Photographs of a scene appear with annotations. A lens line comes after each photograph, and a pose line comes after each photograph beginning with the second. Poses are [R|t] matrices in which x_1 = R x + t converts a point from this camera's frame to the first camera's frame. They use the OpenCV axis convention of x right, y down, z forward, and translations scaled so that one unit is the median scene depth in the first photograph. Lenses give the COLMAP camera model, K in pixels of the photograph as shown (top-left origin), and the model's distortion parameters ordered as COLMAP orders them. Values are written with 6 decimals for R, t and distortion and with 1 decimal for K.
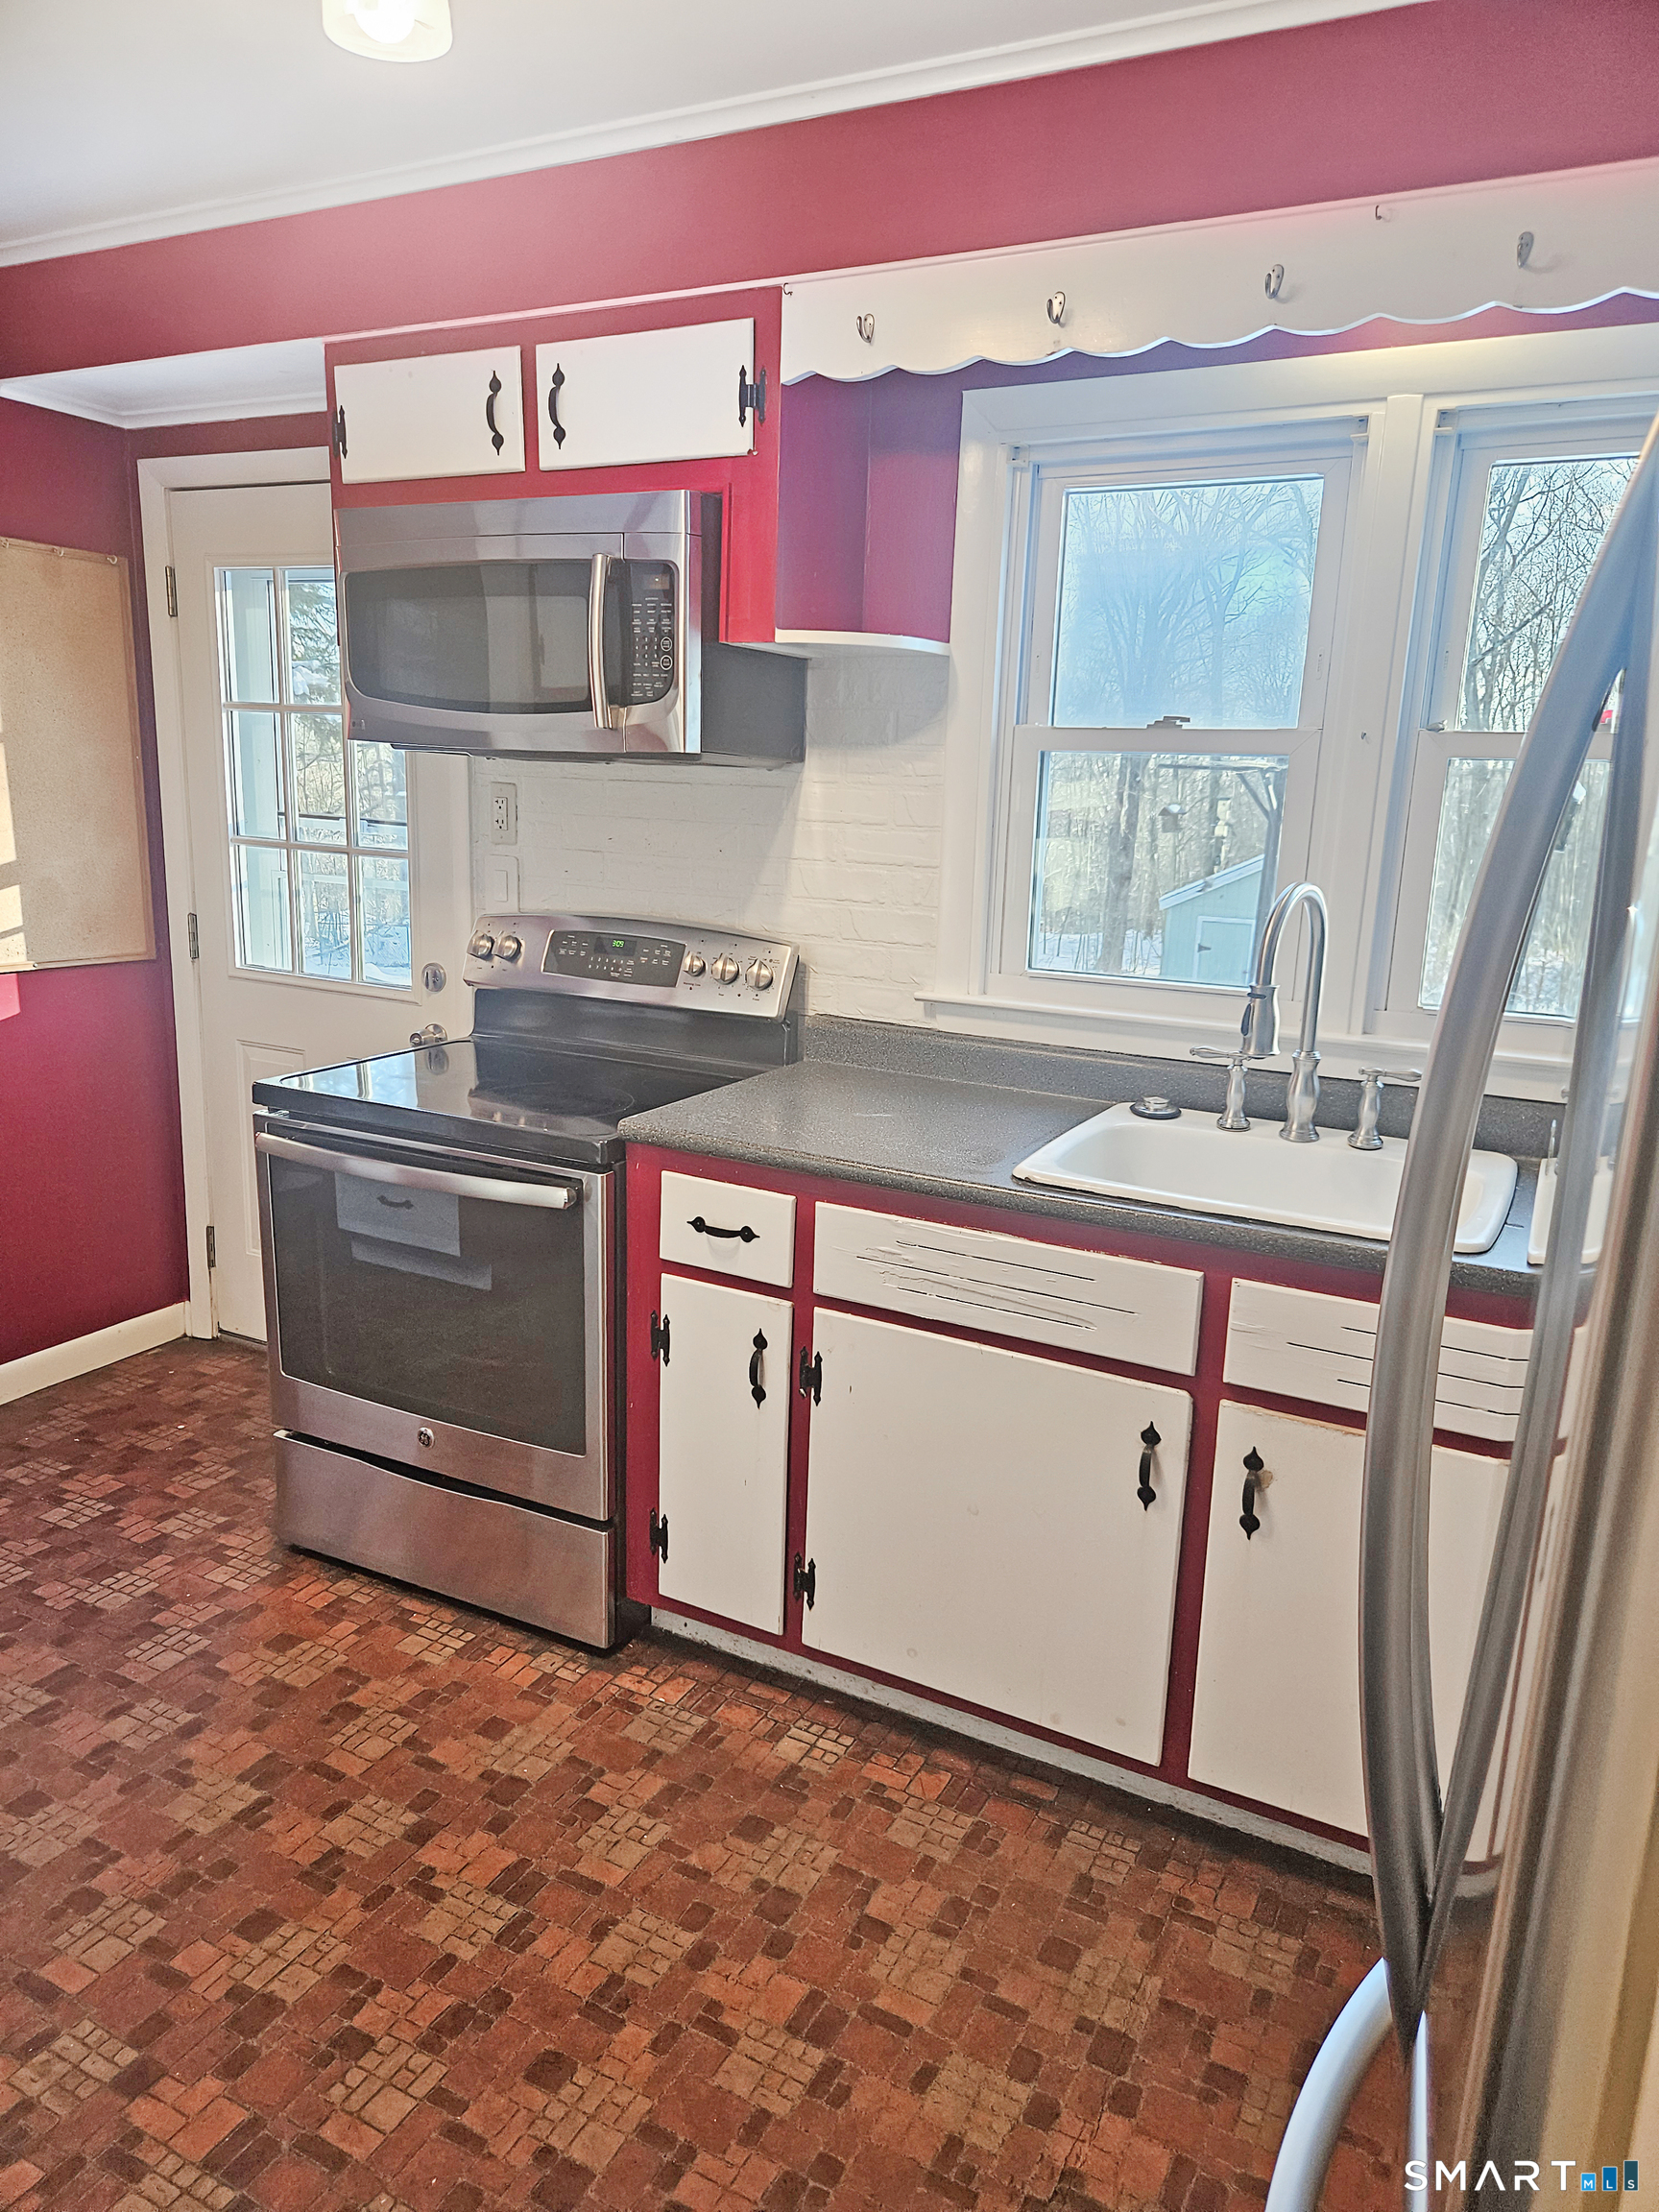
lens RADIAL K [[1460.6, 0, 829.5], [0, 1460.6, 1106.0], [0, 0, 1]] dist [0.063456, -0.054909]
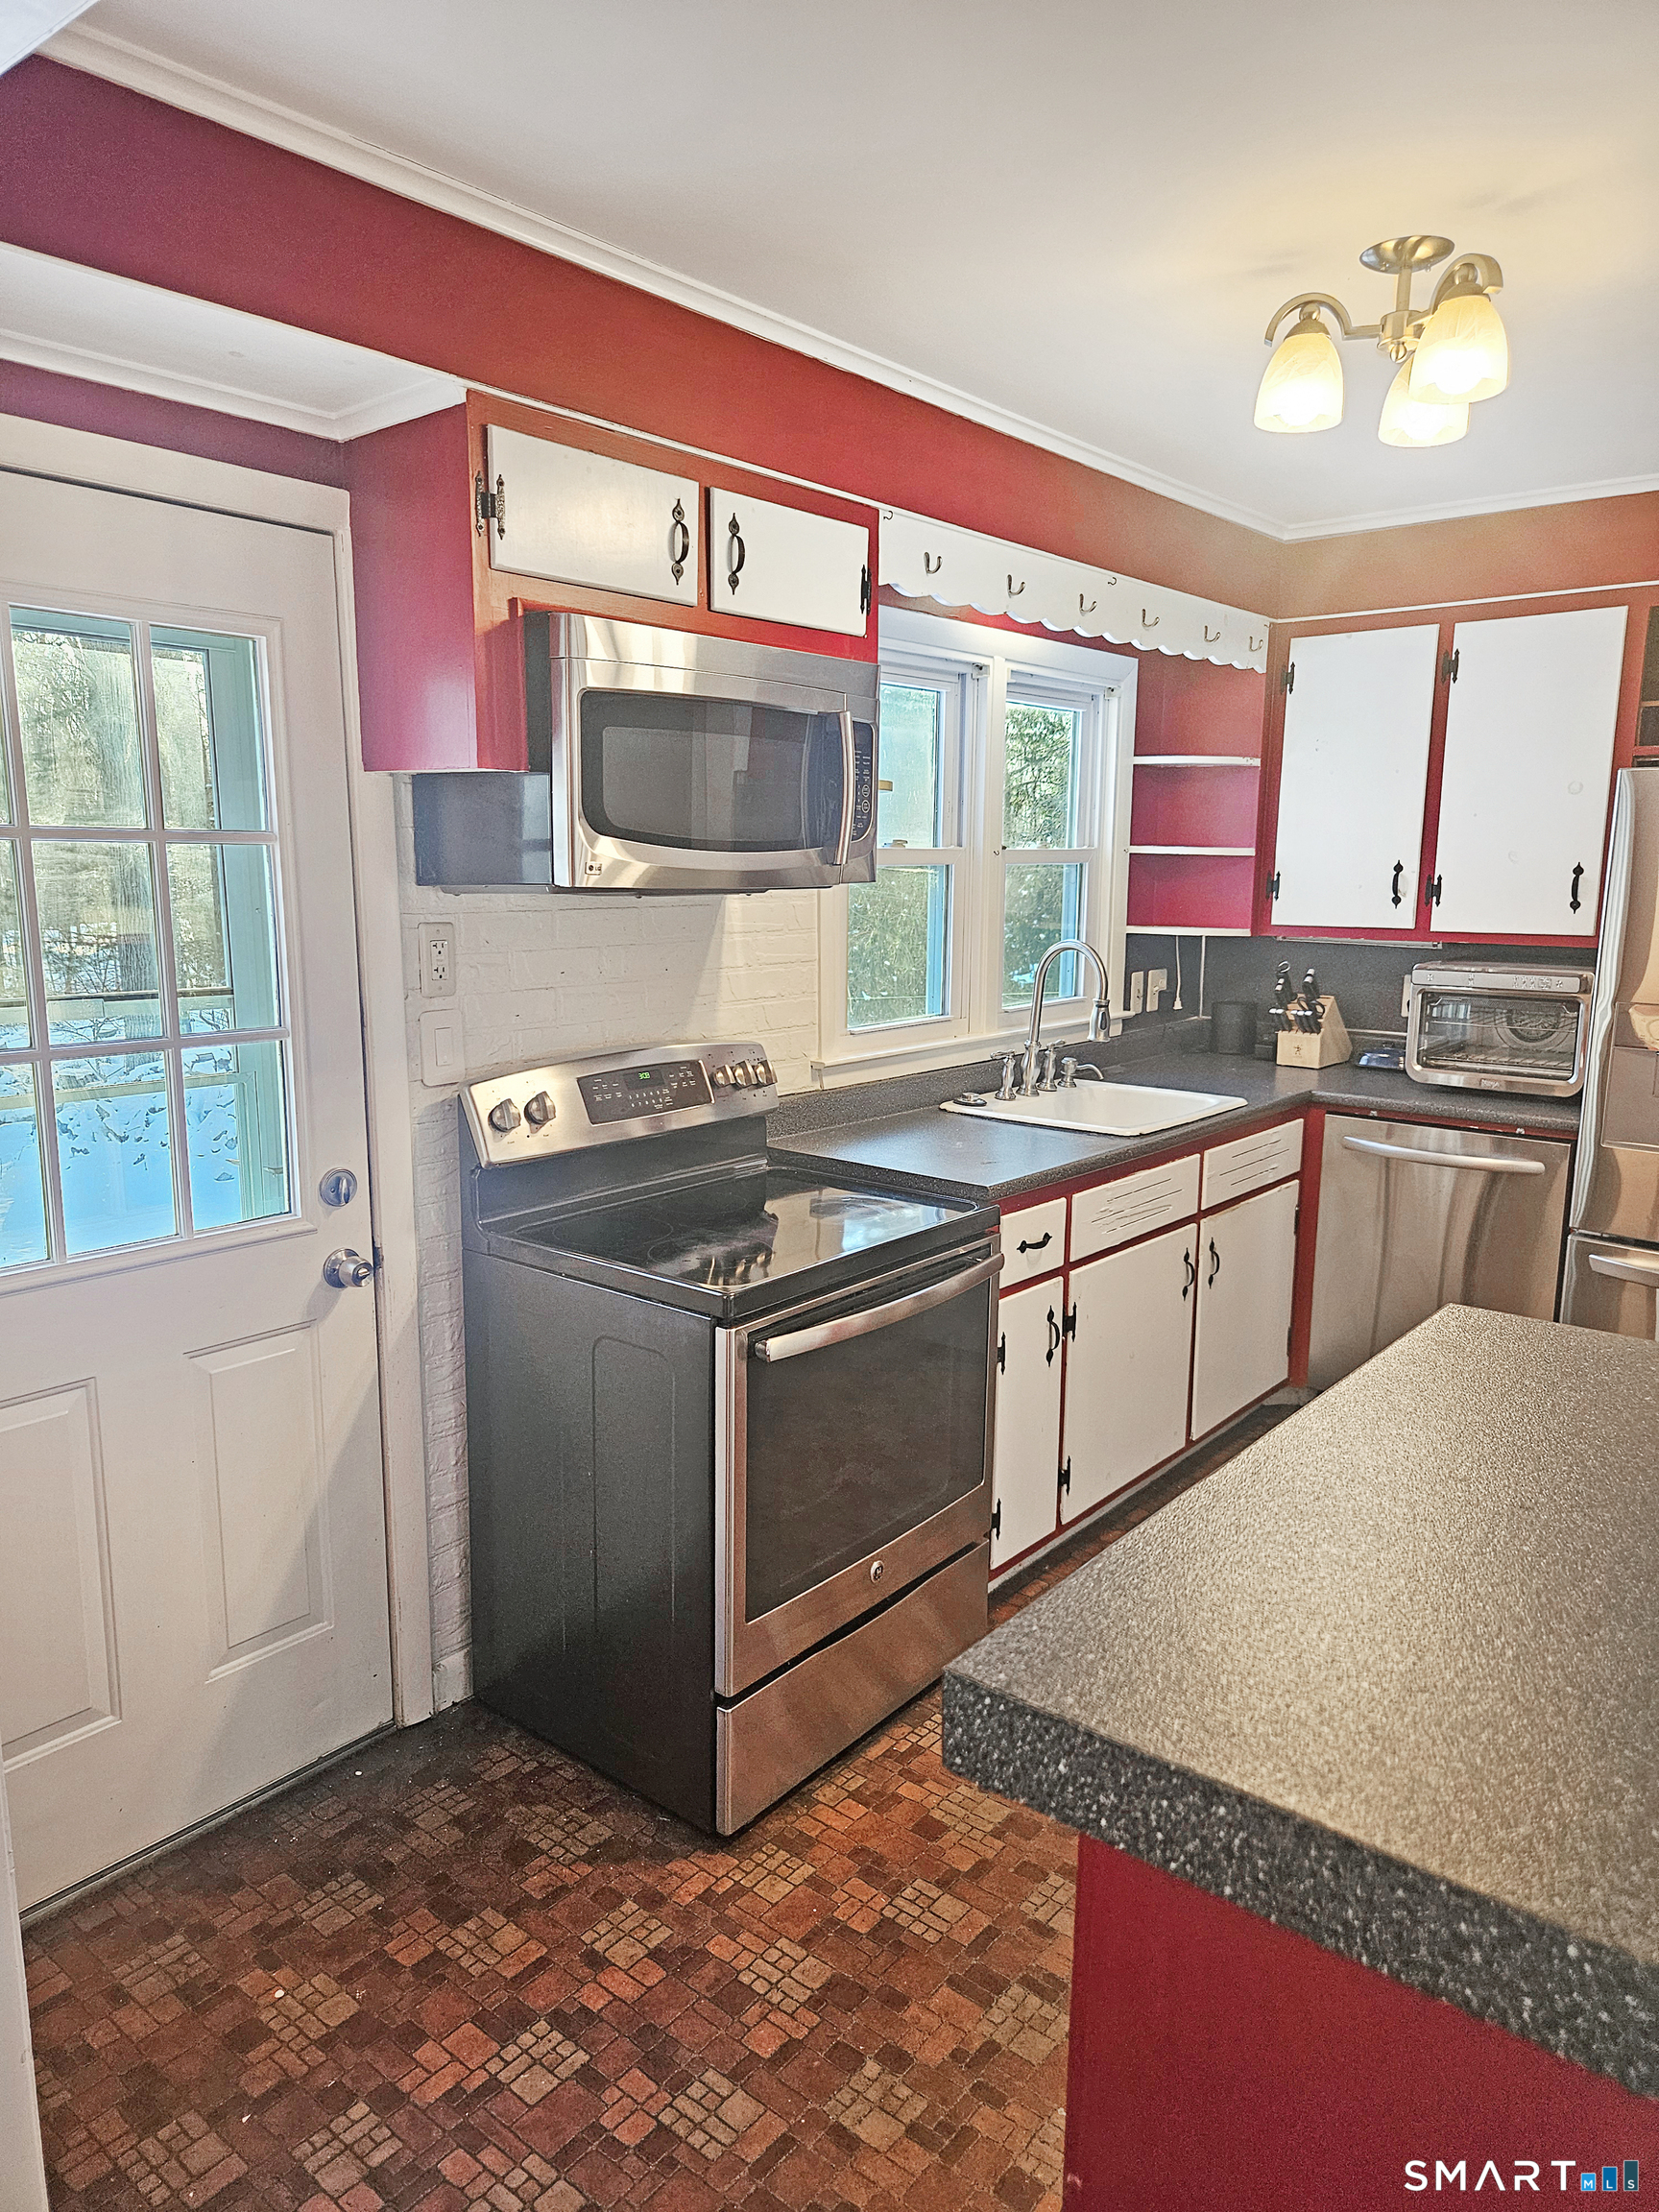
lens RADIAL K [[1471.7, 0, 823.1], [0, 1471.7, 1101.0], [0, 0, 1]] dist [0.062524, -0.046155]
pose [[0.218667, -0.196521, 0.955805, -1.271462], [0.215973, 0.964964, 0.148995, -0.259067], [-0.951599, 0.173847, 0.253450, 0.780540]]
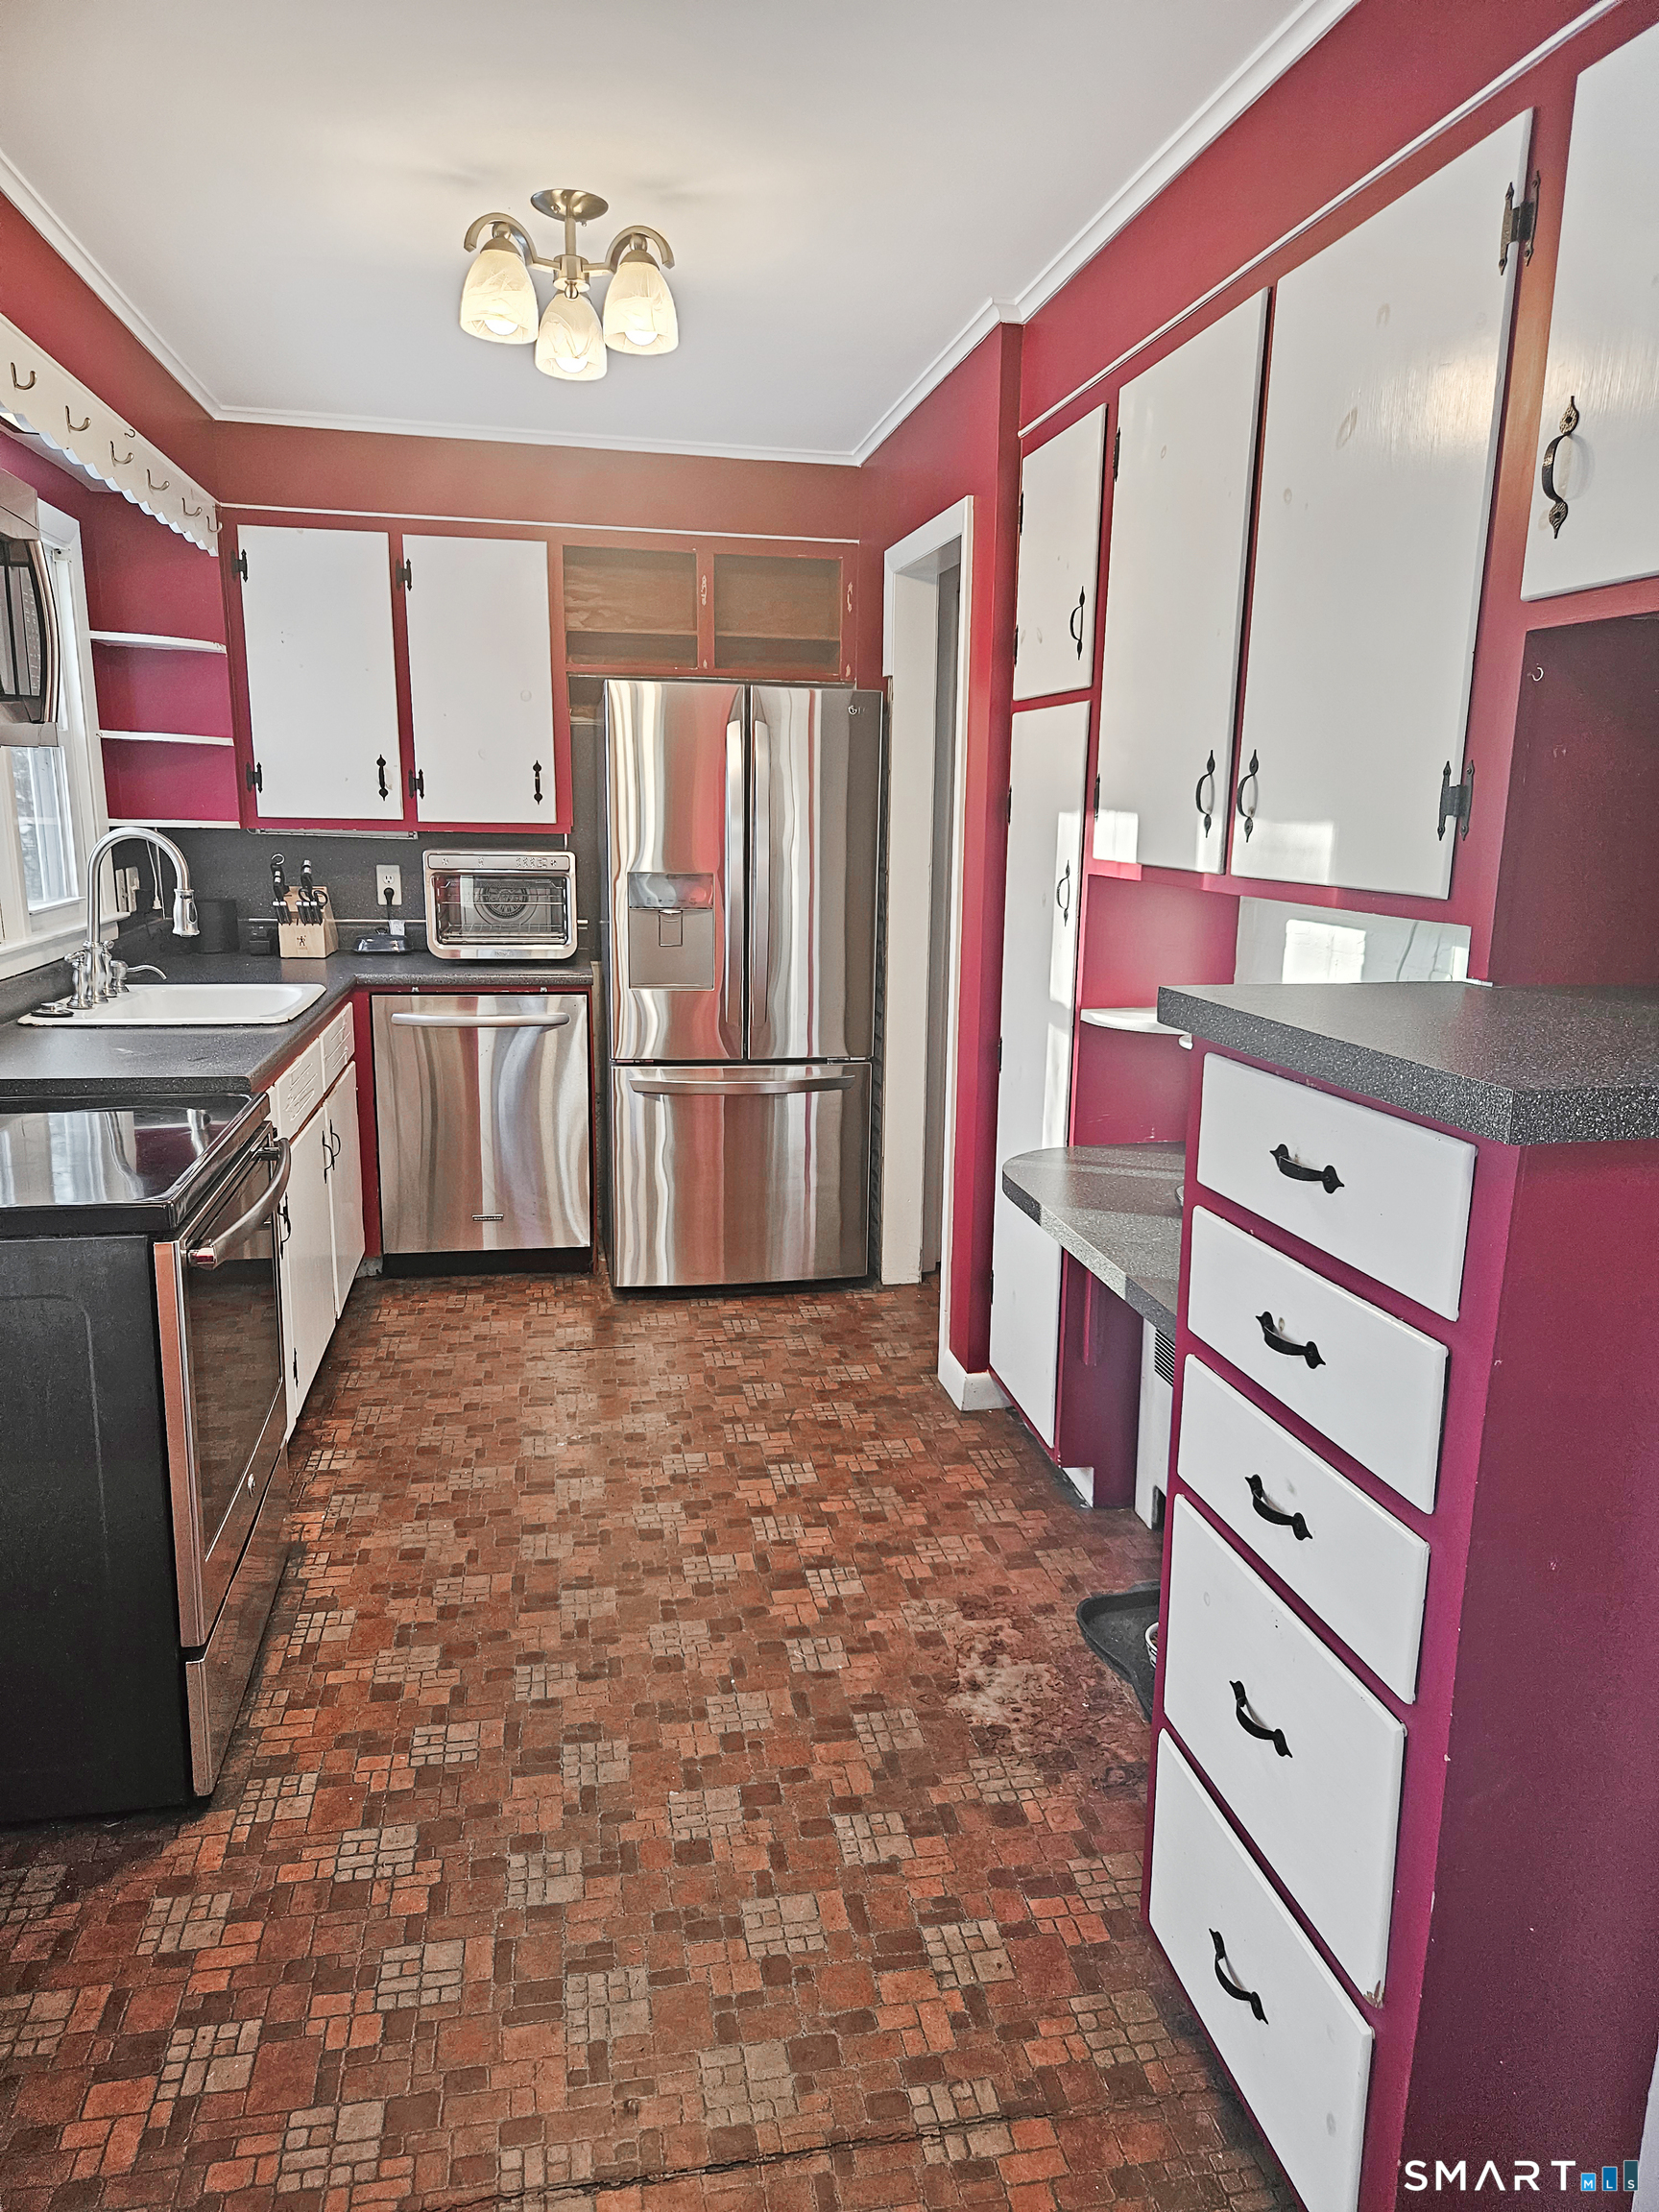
lens RADIAL K [[1488.8, 0, 829.5], [0, 1488.8, 1106.0], [0, 0, 1]] dist [0.070482, -0.060612]
pose [[-0.612609, -0.206618, 0.762902, -1.280066], [0.135206, 0.923605, 0.358711, -0.318543], [-0.778736, 0.322898, -0.537872, 1.242571]]
